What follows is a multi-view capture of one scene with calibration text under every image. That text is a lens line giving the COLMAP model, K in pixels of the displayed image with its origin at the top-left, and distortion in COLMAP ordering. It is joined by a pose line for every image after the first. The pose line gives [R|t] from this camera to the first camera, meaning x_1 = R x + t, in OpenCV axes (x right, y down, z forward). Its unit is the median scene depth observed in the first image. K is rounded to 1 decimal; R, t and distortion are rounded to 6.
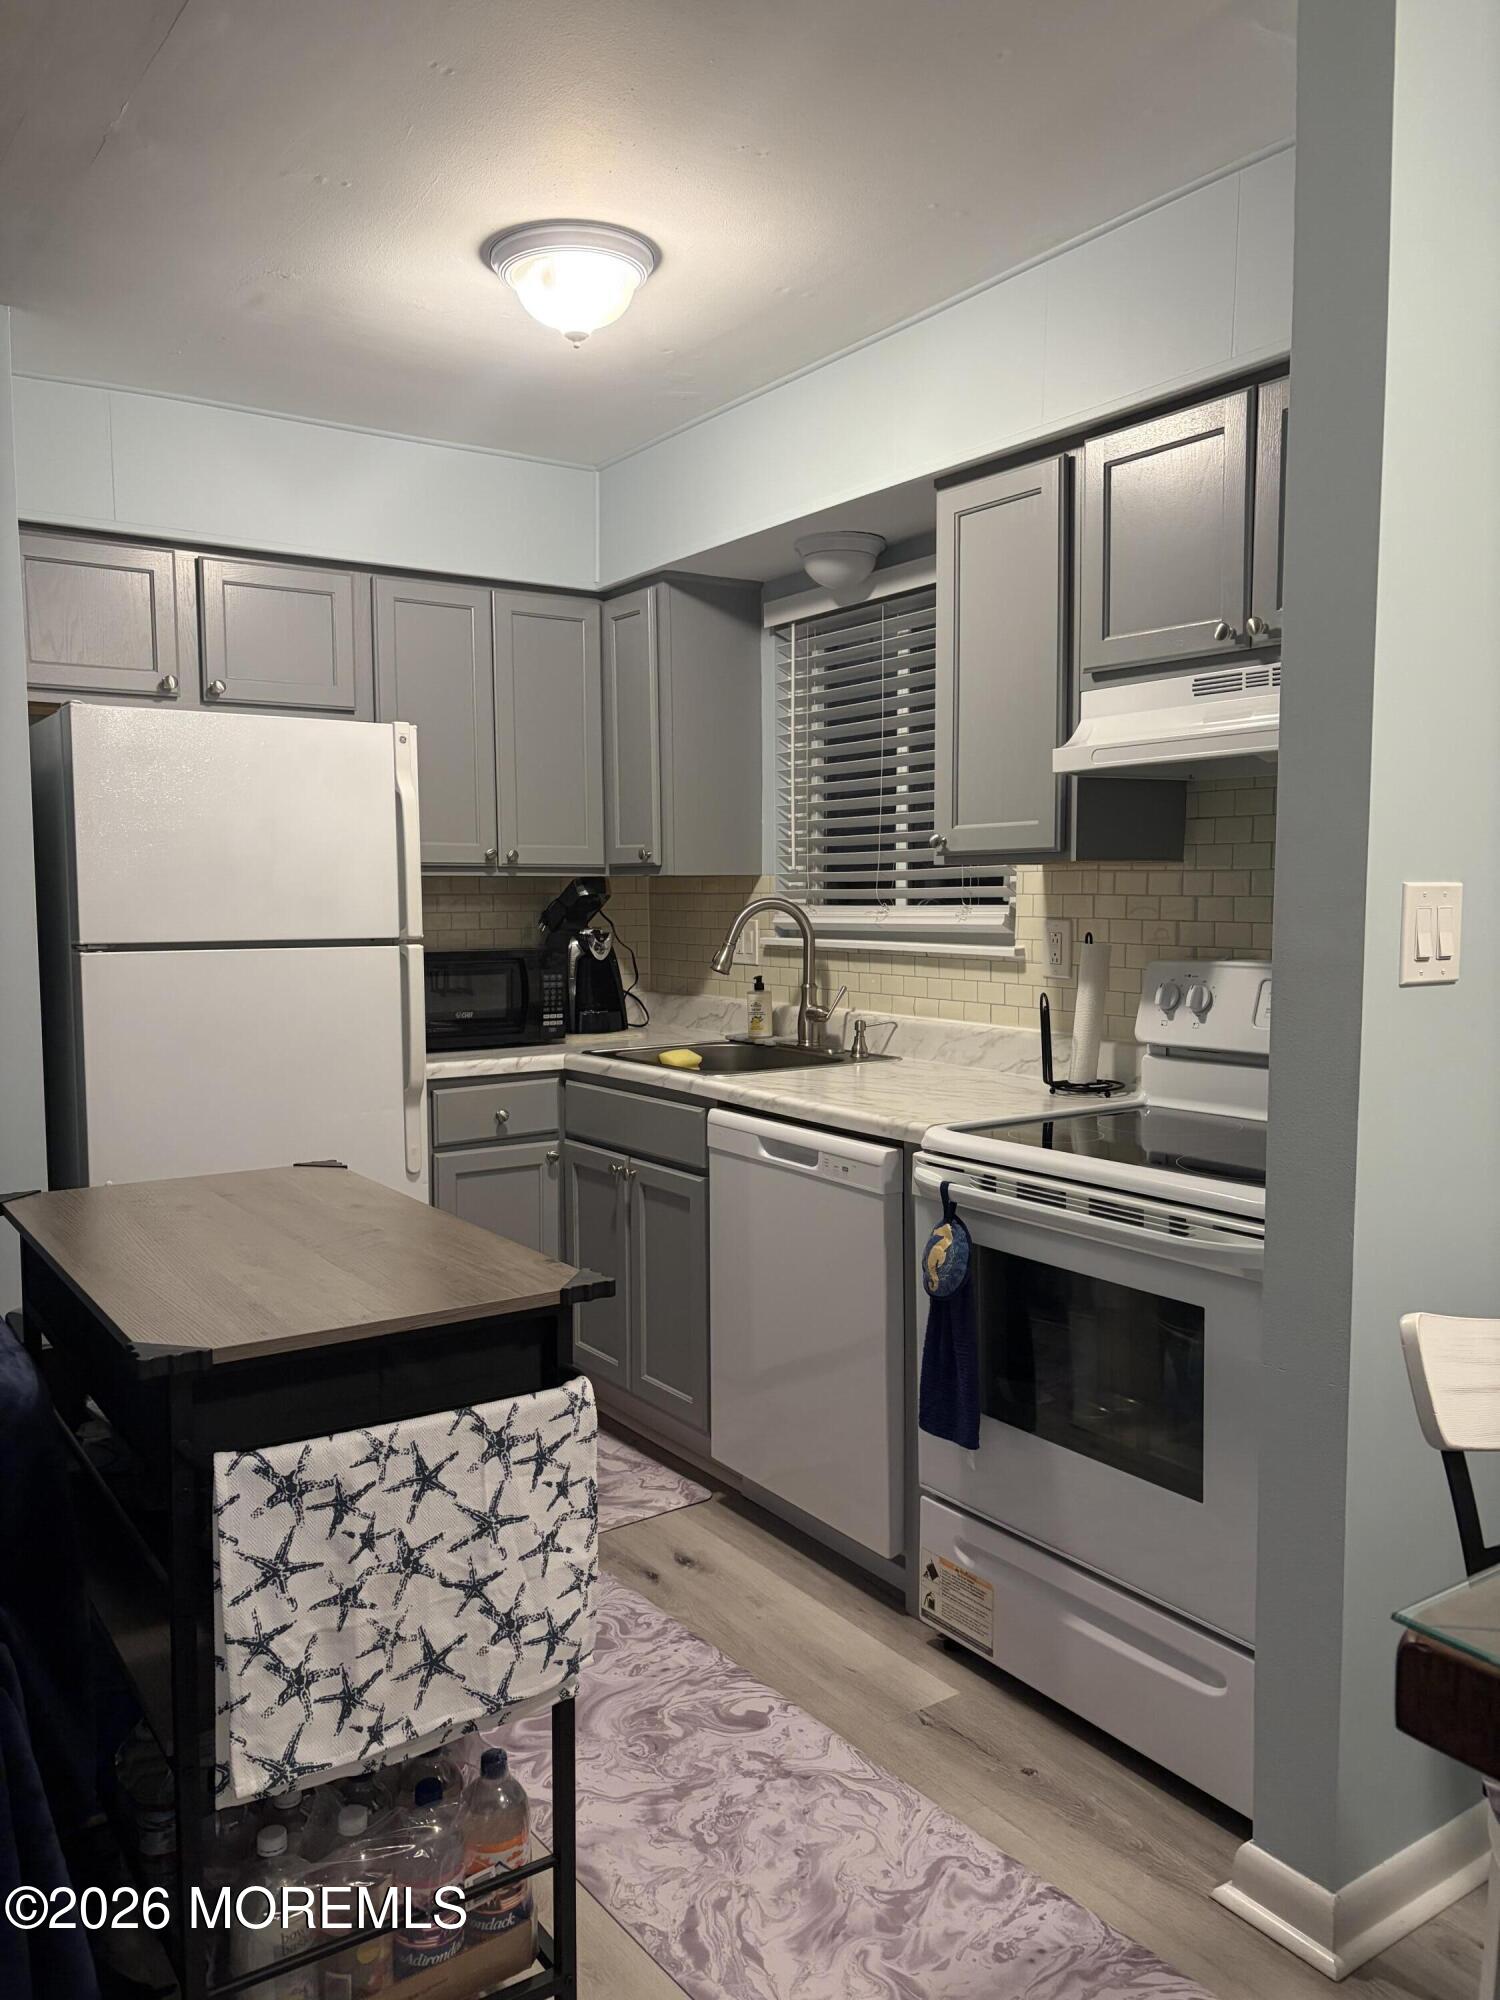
lens RADIAL K [[1492.8, 0, 748.1], [0, 1492.8, 996.9], [0, 0, 1]] dist [0.041295, -0.004593]
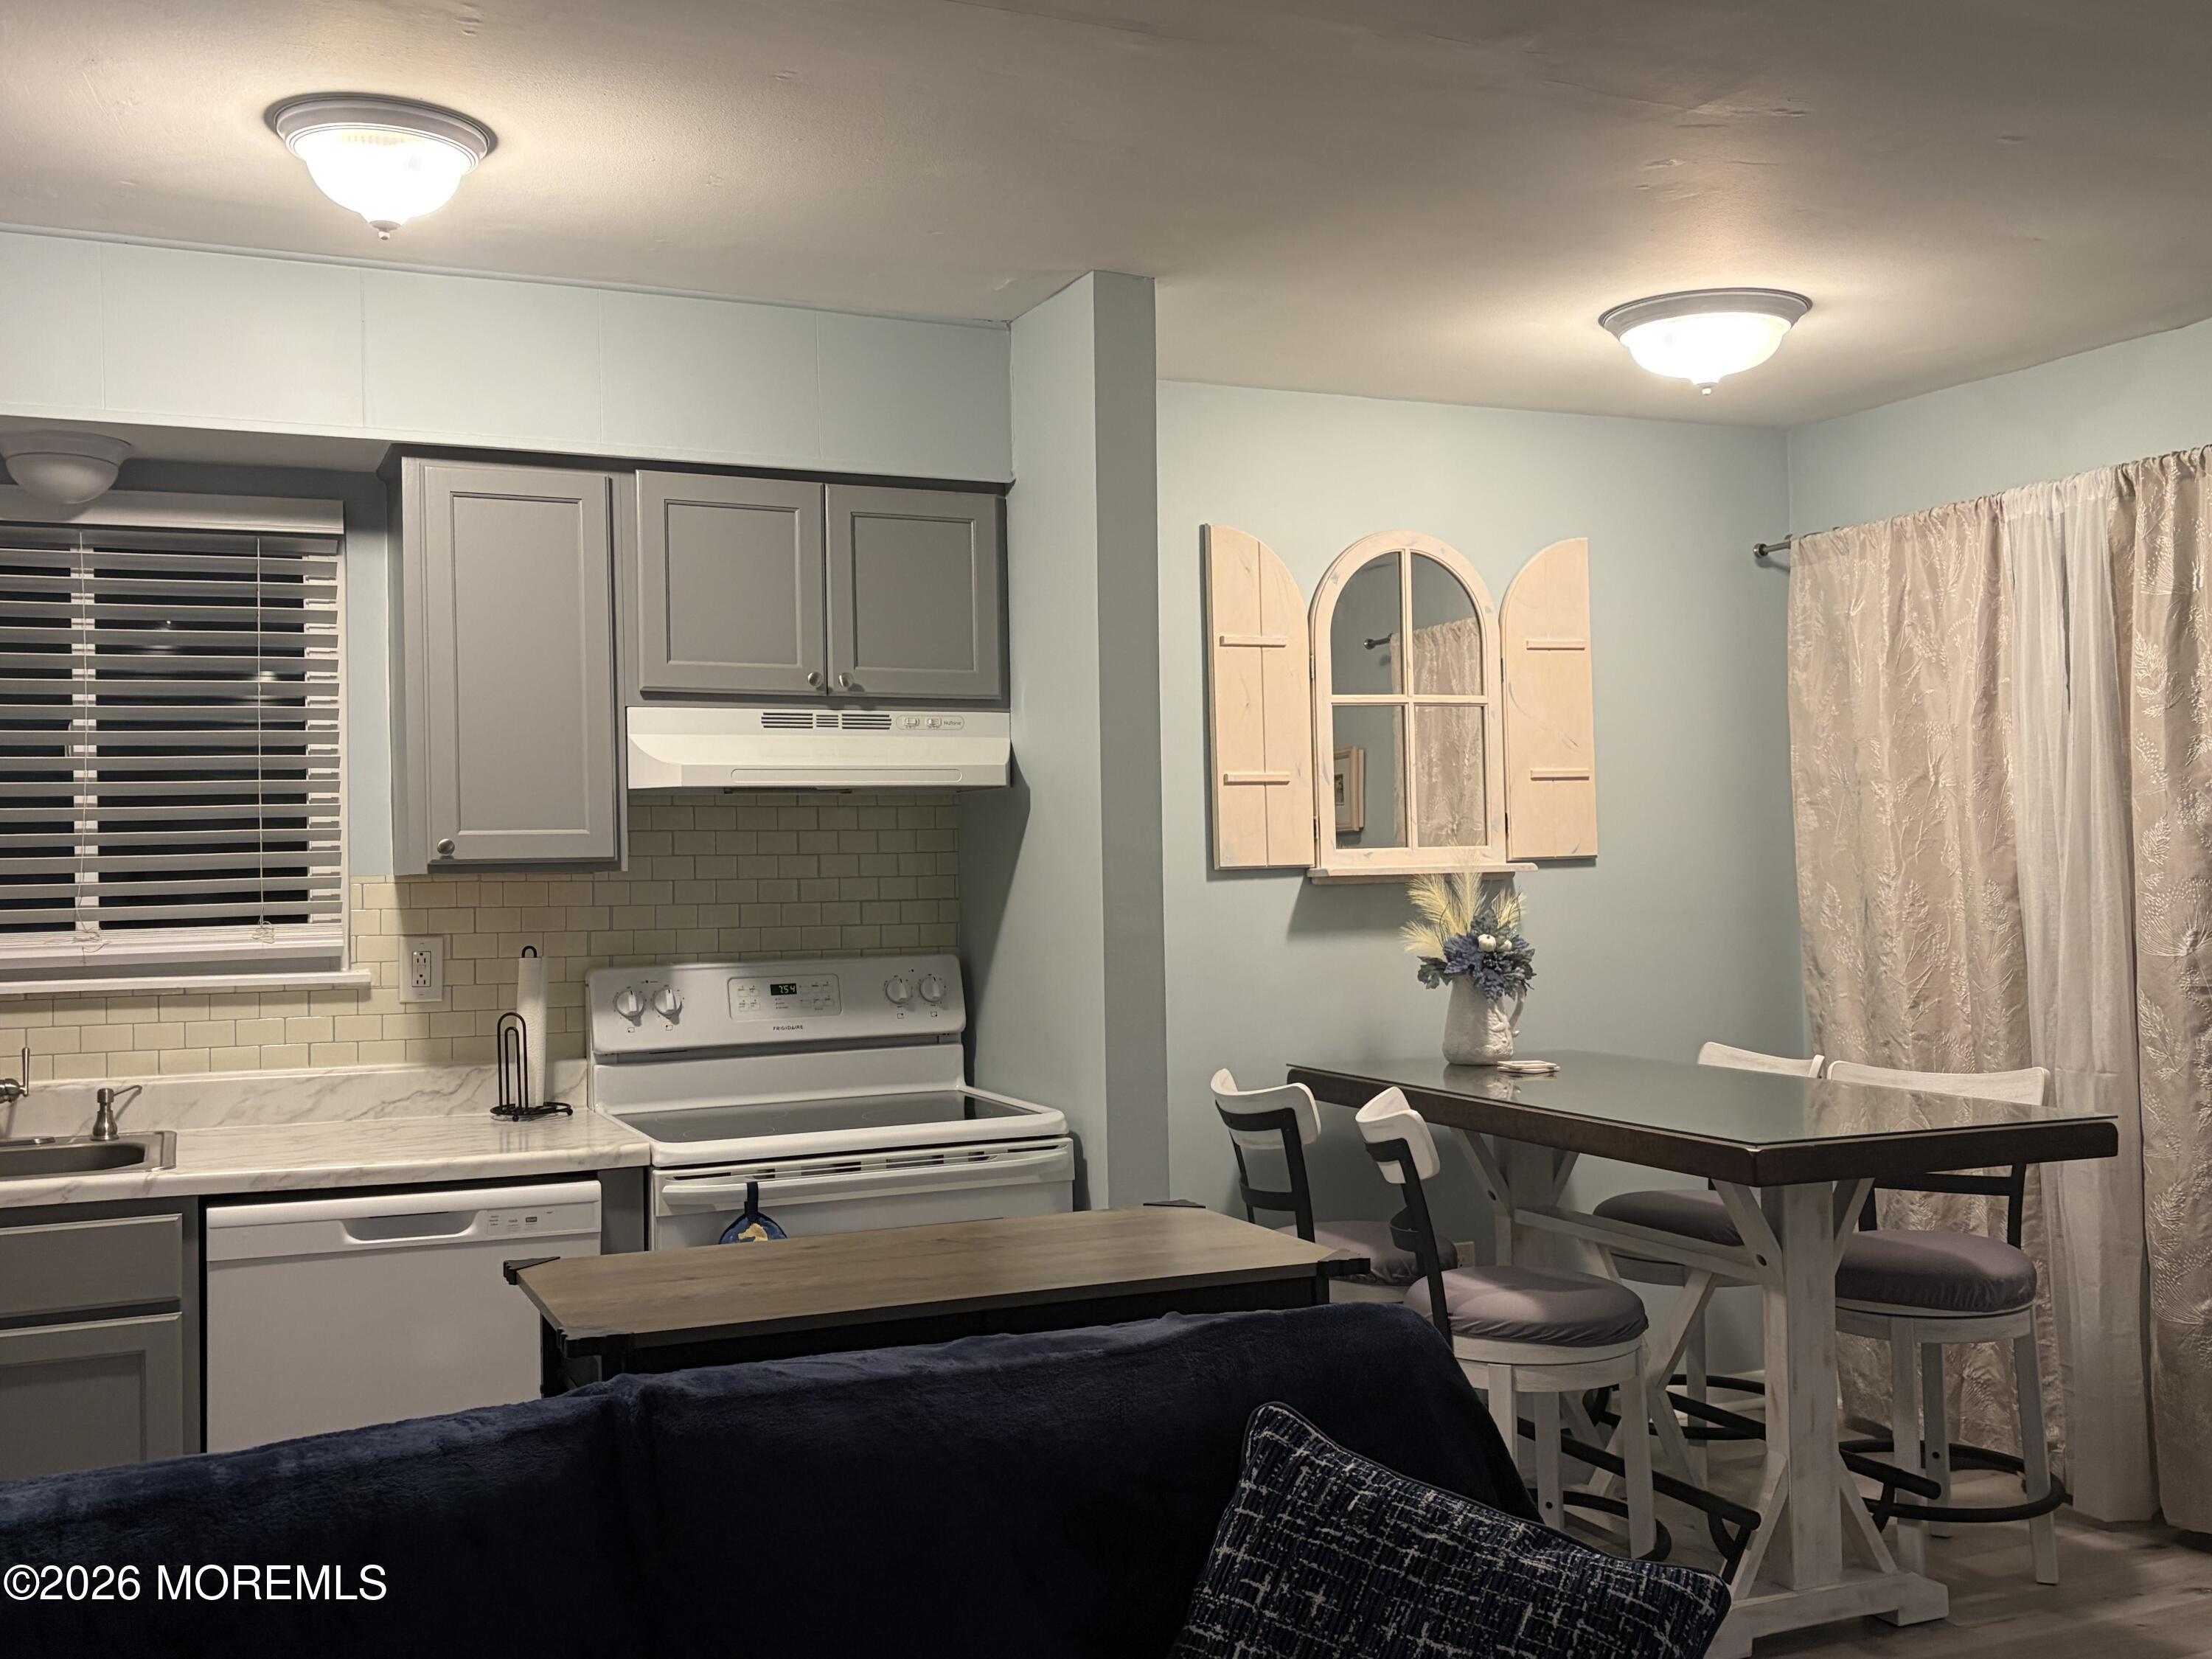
lens RADIAL K [[2011.2, 0, 1106.0], [0, 2011.2, 840.6], [0, 0, 1]] dist [0.012202, 0.000000]
pose [[0.195403, 0.017870, 0.980560, -0.901516], [0.087560, 0.995523, -0.035591, -0.030268], [-0.976806, 0.092812, 0.192964, 0.365335]]
